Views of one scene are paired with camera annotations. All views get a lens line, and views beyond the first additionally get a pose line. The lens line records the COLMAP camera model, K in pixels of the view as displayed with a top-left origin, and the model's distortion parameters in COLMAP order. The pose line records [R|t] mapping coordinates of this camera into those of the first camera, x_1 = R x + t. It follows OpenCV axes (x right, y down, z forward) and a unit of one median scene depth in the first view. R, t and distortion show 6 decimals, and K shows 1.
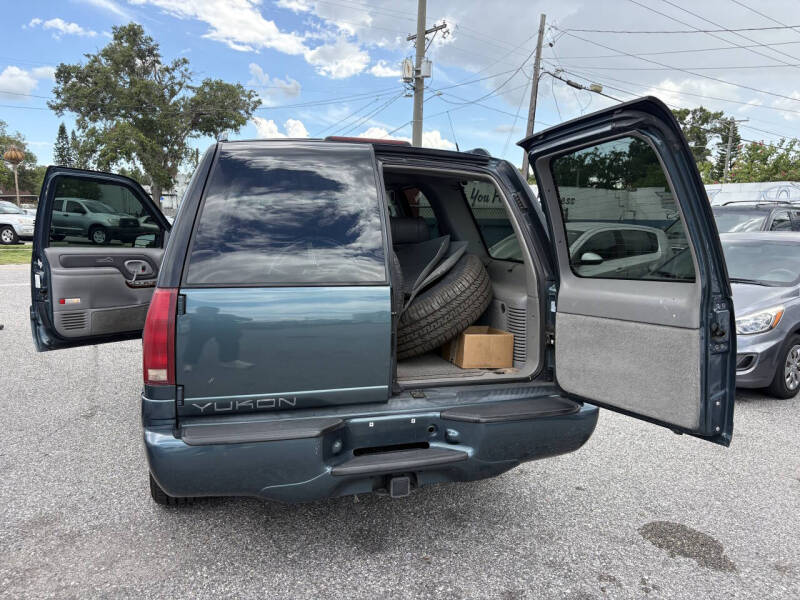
lens RADIAL K [[609.1, 0, 426.5], [0, 609.1, 311.0], [0, 0, 1]] dist [0.058817, -0.085478]
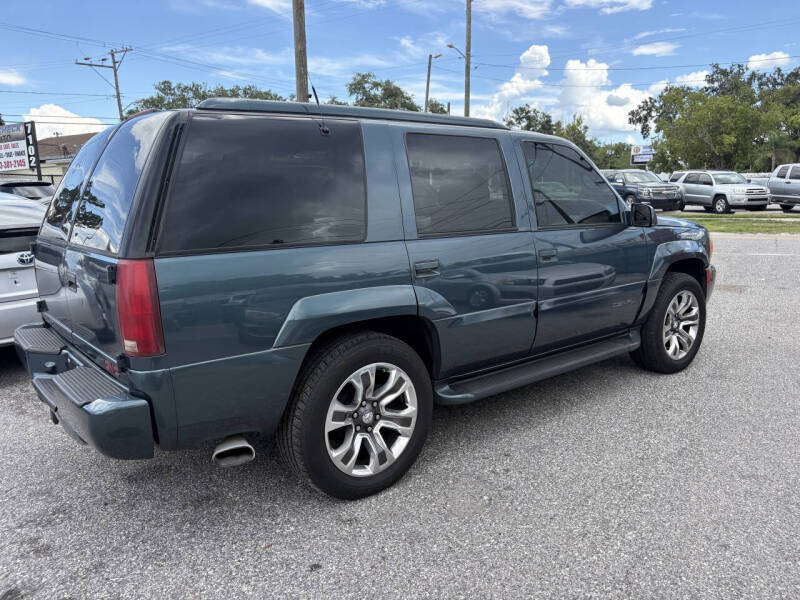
lens RADIAL K [[625.3, 0, 400.0], [0, 625.3, 300.0], [0, 0, 1]] dist [0.071173, -0.077494]
pose [[0.339493, 0.132320, -0.931255, 0.080889], [-0.107667, 0.989015, 0.101277, -0.008043], [0.934426, 0.065883, 0.350010, 0.073382]]
